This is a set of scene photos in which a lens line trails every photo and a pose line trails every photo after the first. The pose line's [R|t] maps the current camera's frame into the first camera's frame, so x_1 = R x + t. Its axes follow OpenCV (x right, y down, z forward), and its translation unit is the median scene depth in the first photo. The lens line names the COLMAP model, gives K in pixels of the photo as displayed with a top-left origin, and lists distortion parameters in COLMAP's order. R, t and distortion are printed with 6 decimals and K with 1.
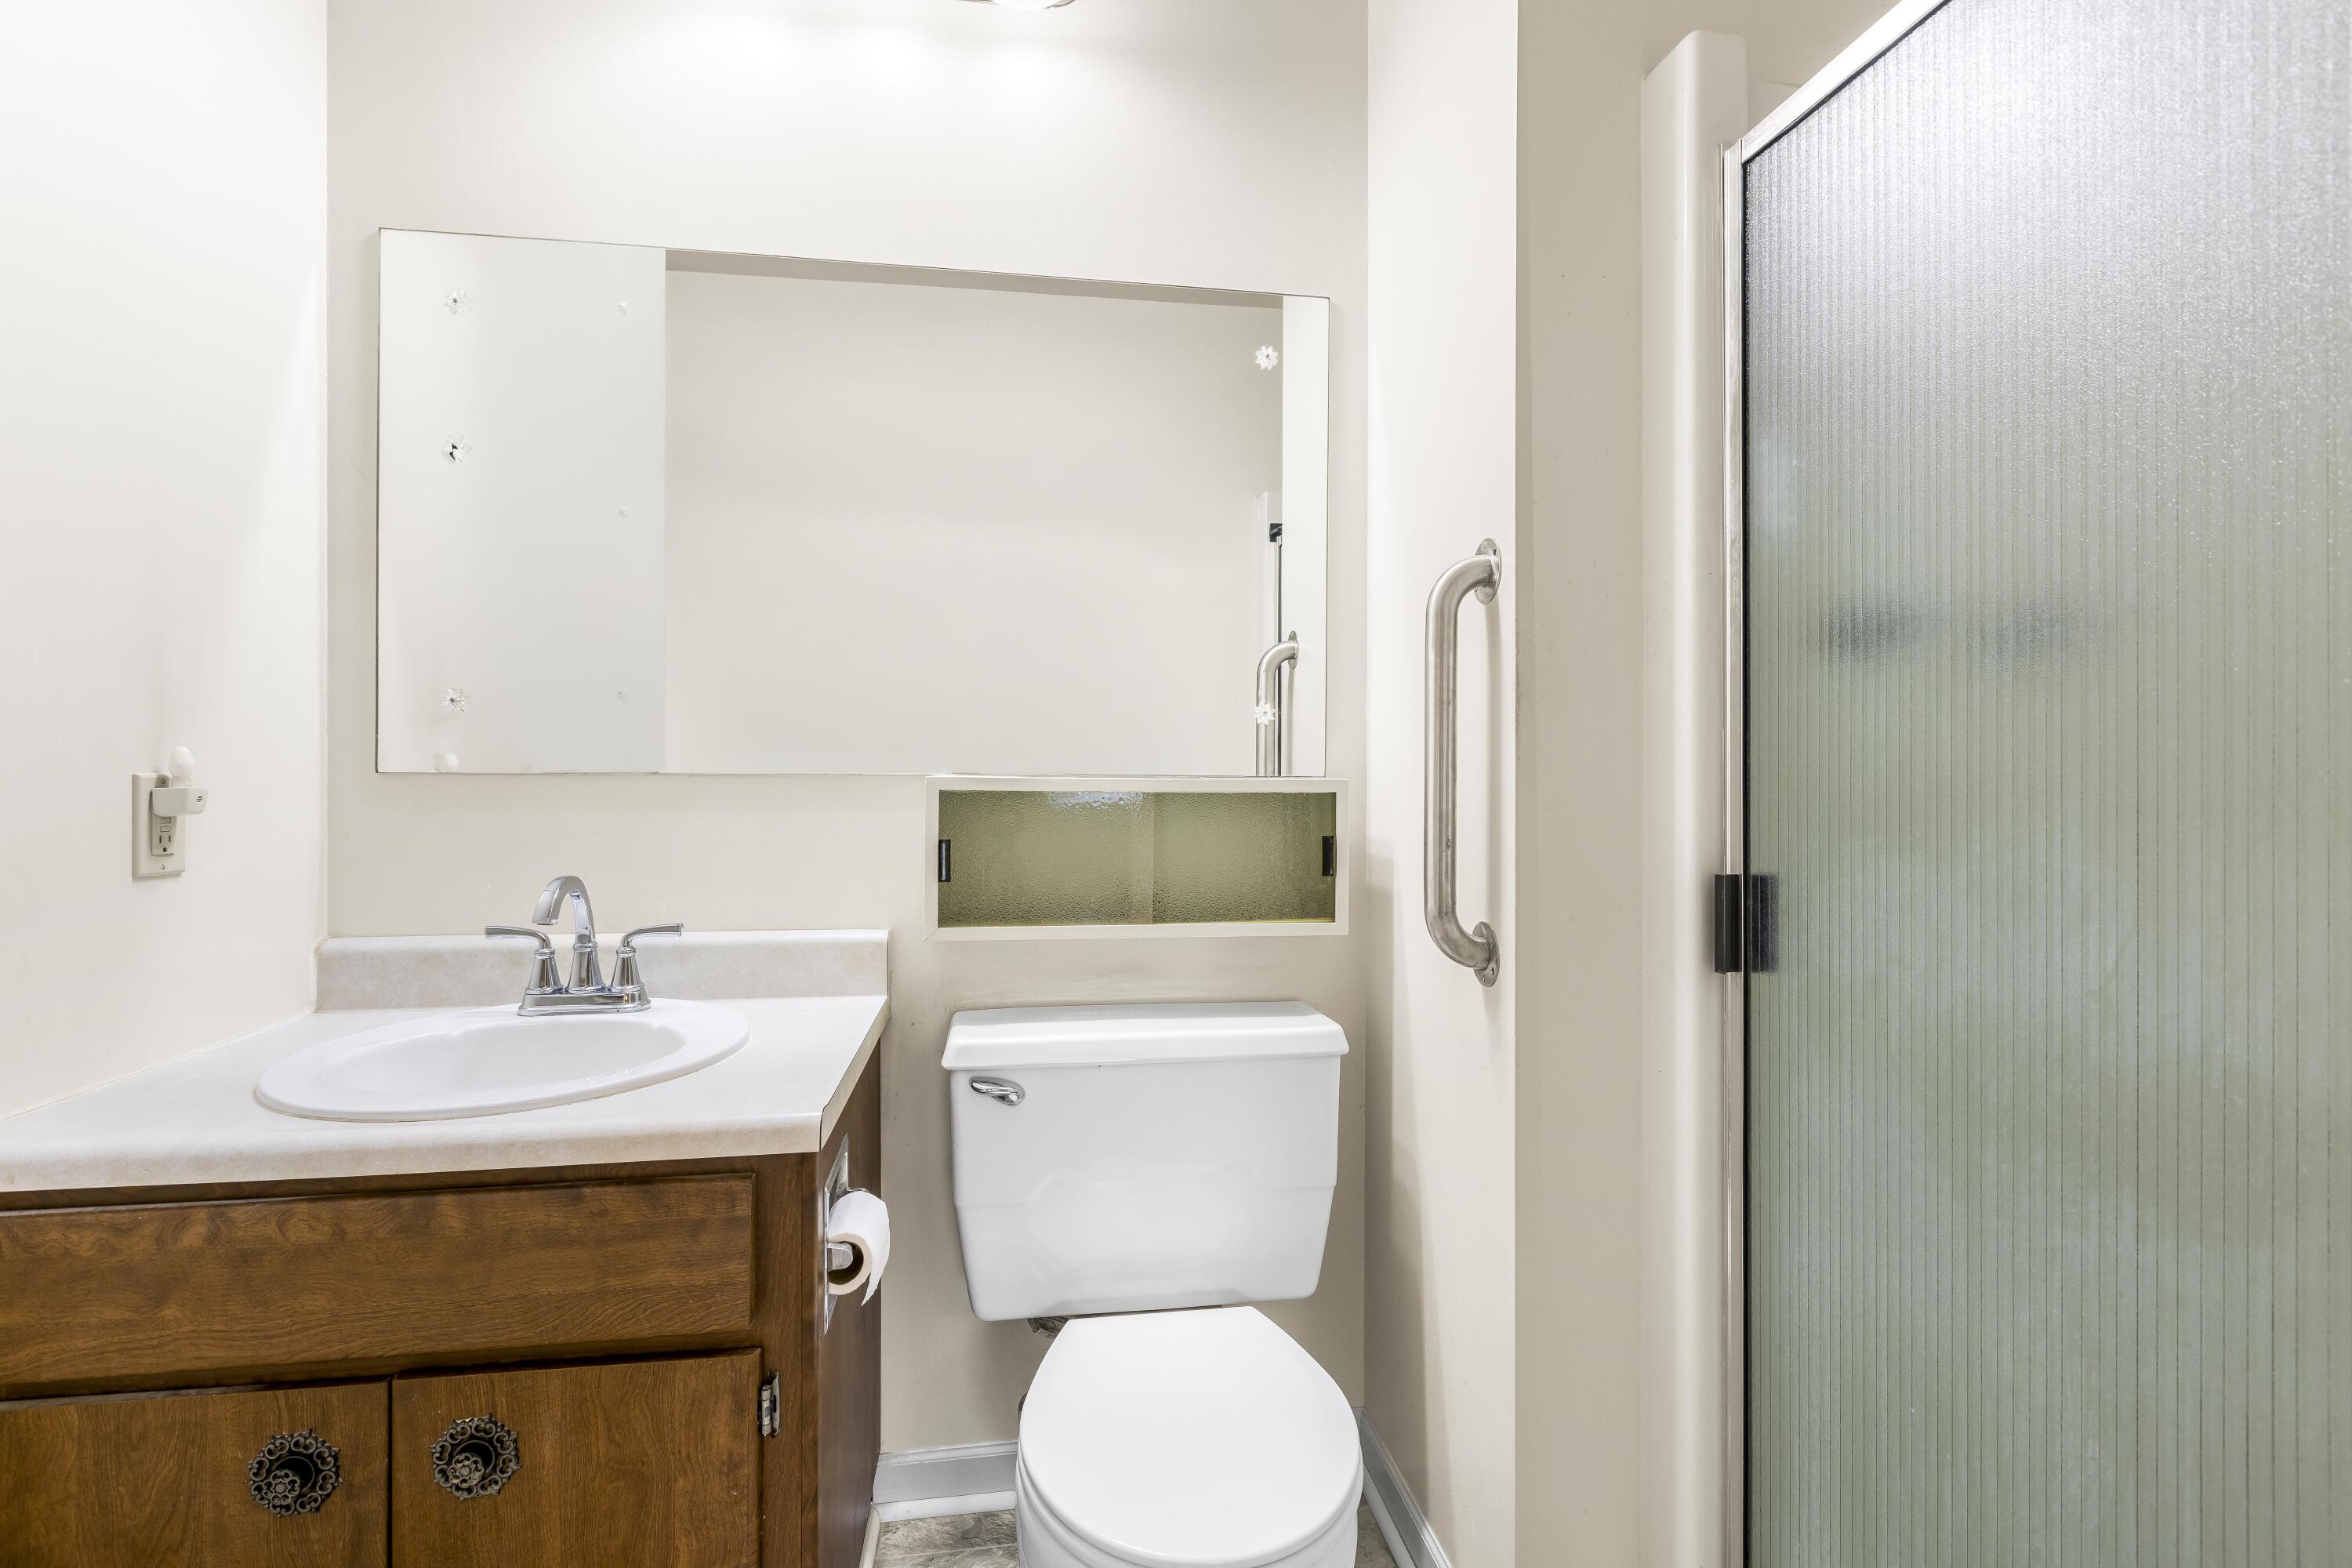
lens RADIAL K [[1057.3, 0, 1166.5], [0, 1057.3, 769.1], [0, 0, 1]] dist [-0.001382, 0.000601]
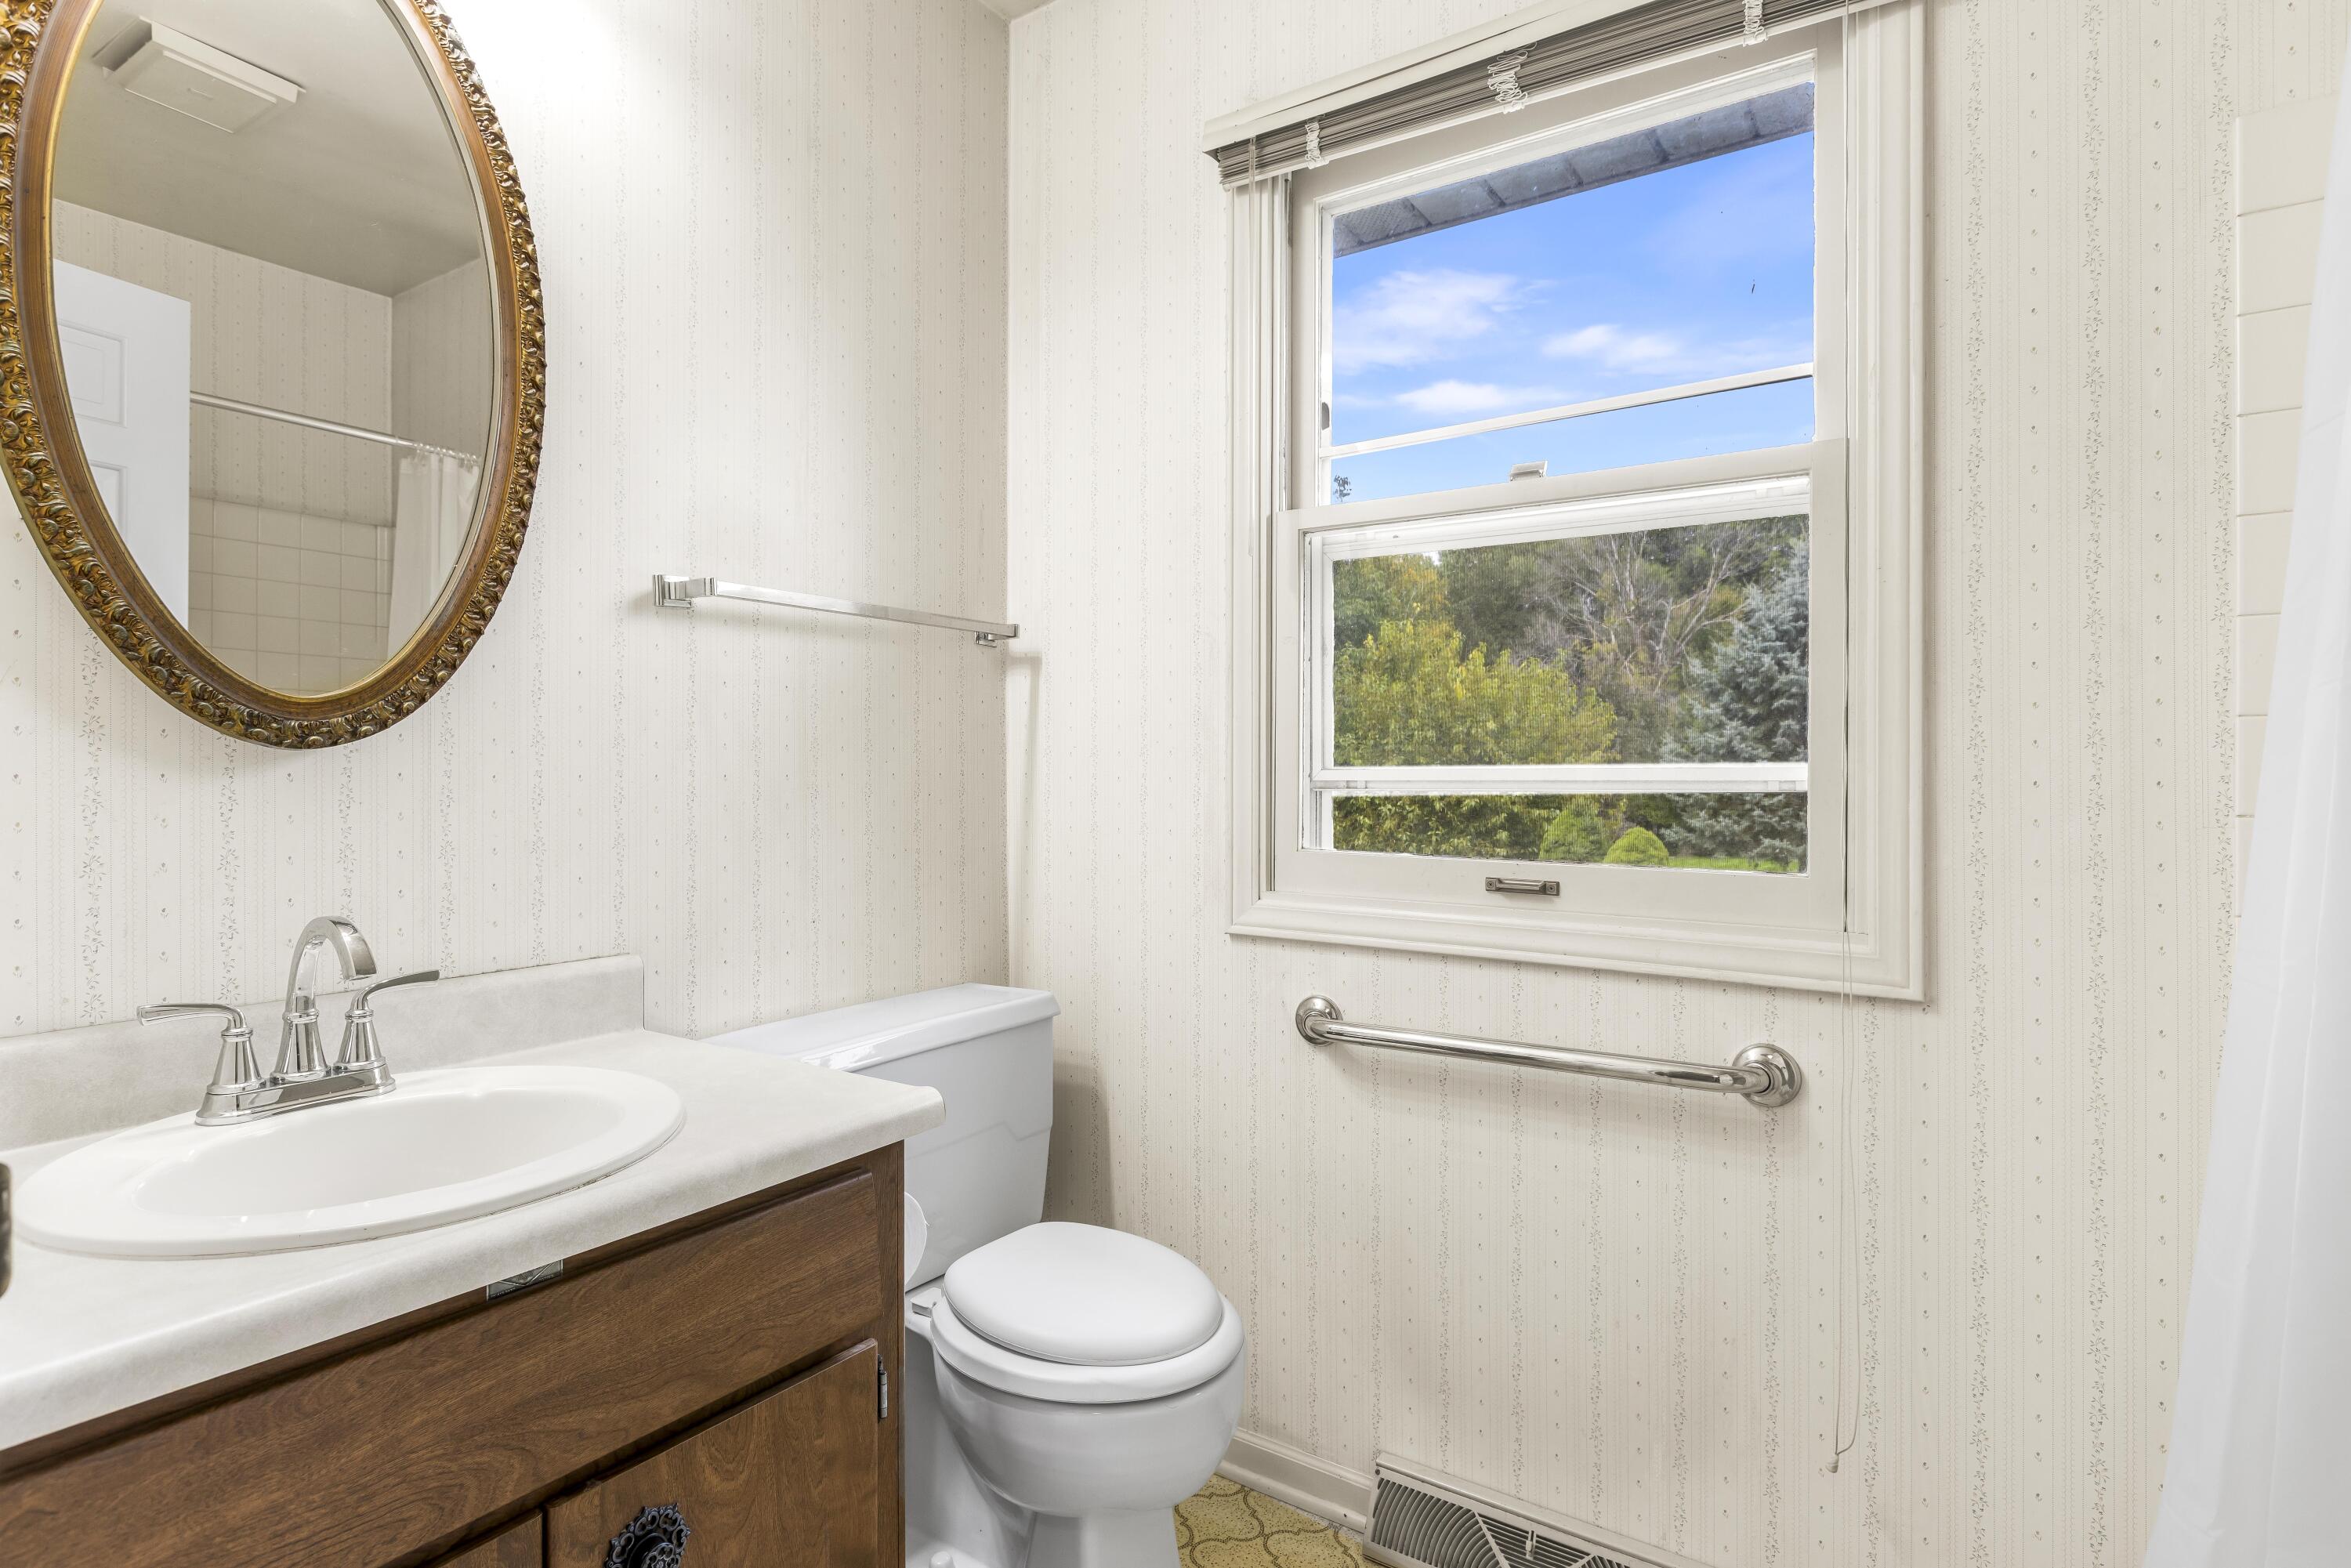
lens RADIAL K [[1183.3, 0, 1175.5], [0, 1183.3, 784.0], [0, 0, 1]] dist [-0.000255, 0.000092]
pose [[0.670672, -0.002084, 0.741751, -0.755879], [-0.007000, 0.999934, 0.009139, -0.002449], [-0.741721, -0.011321, 0.670613, 0.012430]]
